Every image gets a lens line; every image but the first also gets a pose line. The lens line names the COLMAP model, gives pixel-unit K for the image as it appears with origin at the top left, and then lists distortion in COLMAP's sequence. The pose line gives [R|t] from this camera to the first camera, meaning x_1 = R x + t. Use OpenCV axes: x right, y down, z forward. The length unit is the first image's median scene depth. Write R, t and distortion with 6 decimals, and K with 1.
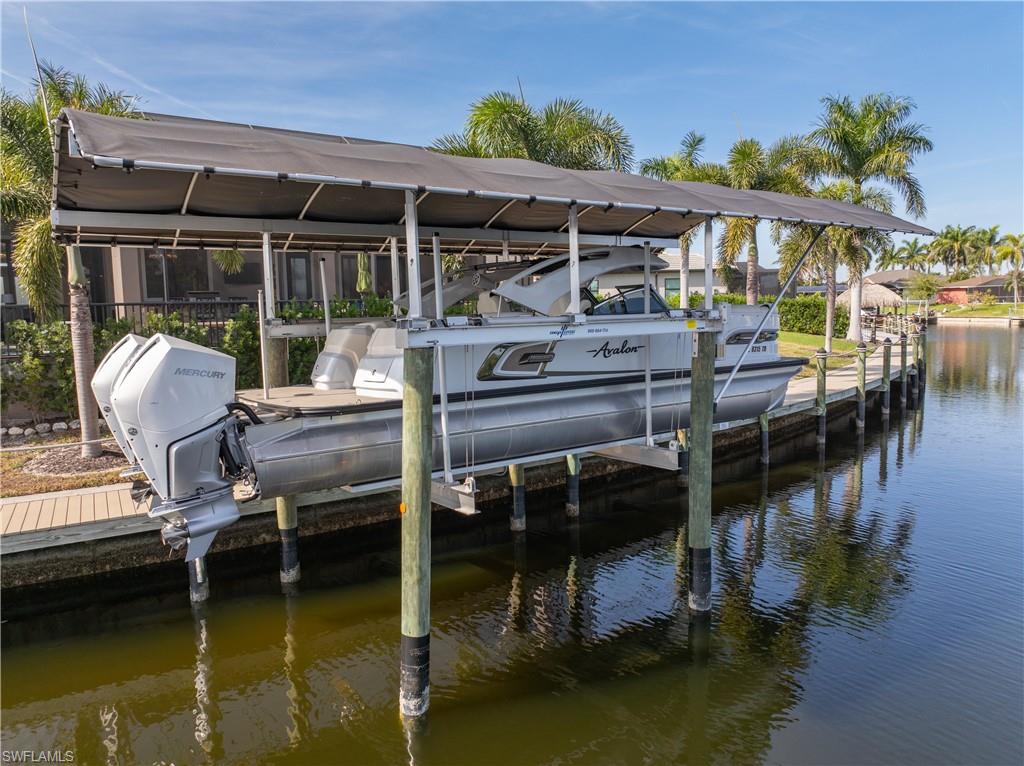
lens RADIAL K [[707.2, 0, 512.0], [0, 707.2, 383.0], [0, 0, 1]] dist [0.003243, -0.039303]
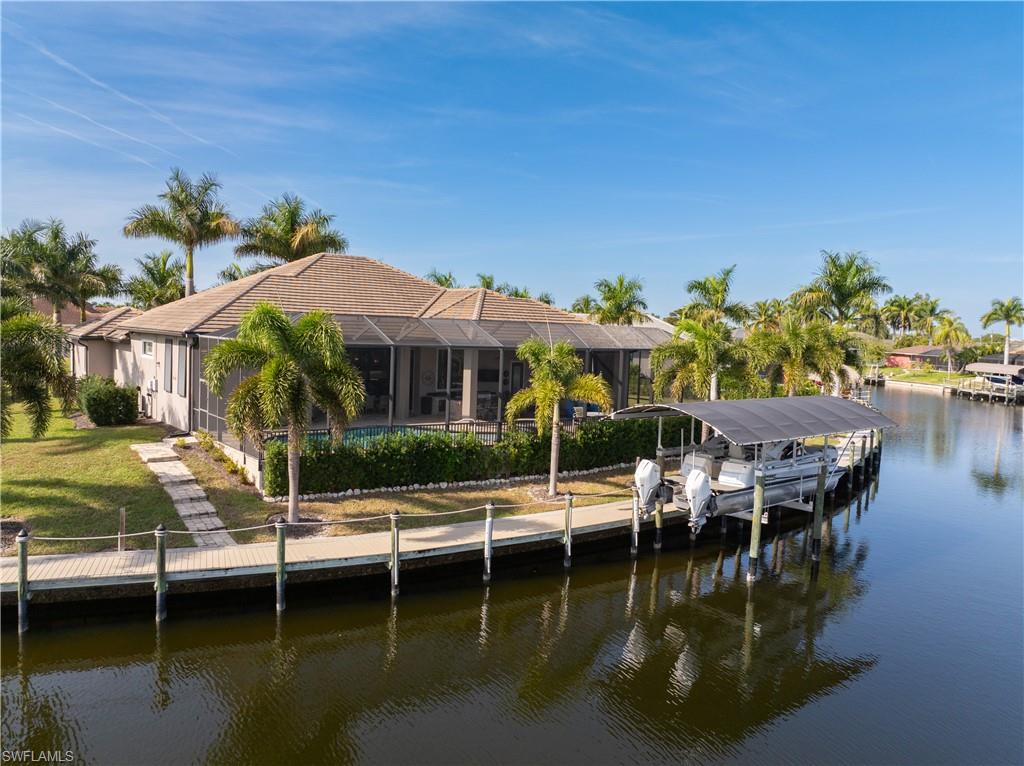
lens RADIAL K [[712.4, 0, 512.0], [0, 712.4, 383.0], [0, 0, 1]] dist [-0.008332, -0.062004]
pose [[0.996513, 0.055639, 0.062180, -0.264698], [-0.053736, 0.998047, -0.031864, -0.053940], [-0.063831, 0.028411, 0.997556, -0.403709]]
